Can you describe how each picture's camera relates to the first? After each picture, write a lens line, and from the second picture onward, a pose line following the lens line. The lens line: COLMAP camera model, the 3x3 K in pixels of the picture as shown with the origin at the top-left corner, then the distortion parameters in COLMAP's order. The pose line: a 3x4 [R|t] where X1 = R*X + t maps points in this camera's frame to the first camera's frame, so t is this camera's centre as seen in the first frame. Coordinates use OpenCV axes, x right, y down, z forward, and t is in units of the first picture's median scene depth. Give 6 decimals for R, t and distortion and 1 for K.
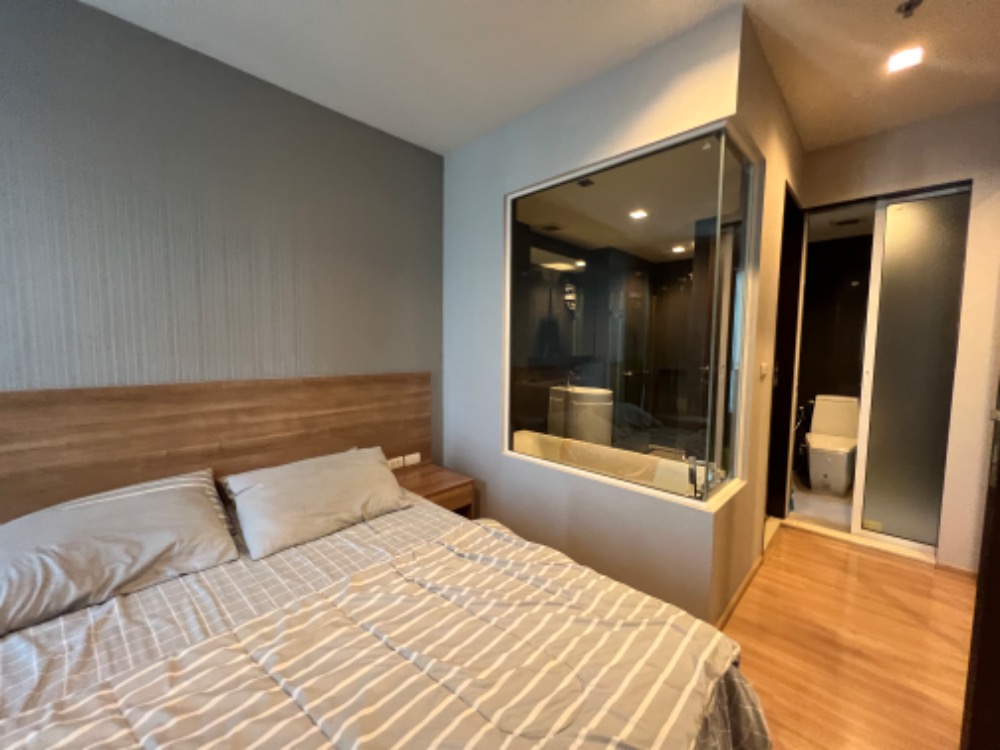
lens RADIAL K [[400.3, 0, 500.5], [0, 400.3, 374.0], [0, 0, 1]] dist [0.001037, 0.000116]
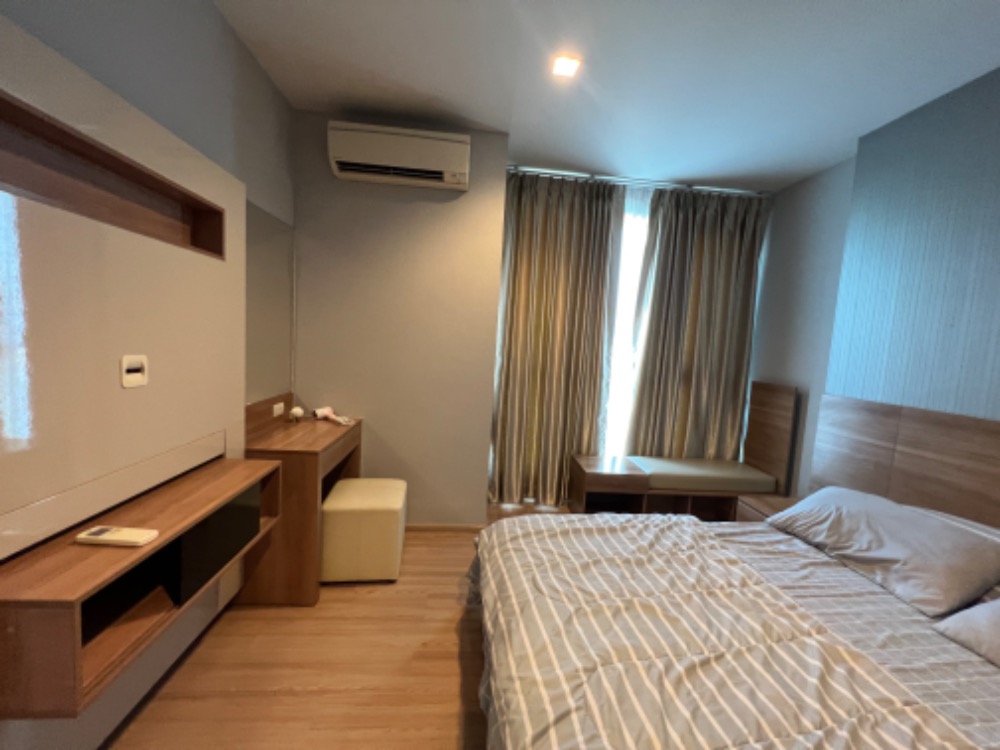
lens RADIAL K [[400.3, 0, 499.3], [0, 400.3, 375.2], [0, 0, 1]] dist [0.001037, 0.000116]
pose [[-0.651275, 0.017180, -0.758647, 0.814314], [-0.127510, 0.983051, 0.131725, -0.076783], [0.748052, 0.182524, -0.638046, 0.979999]]
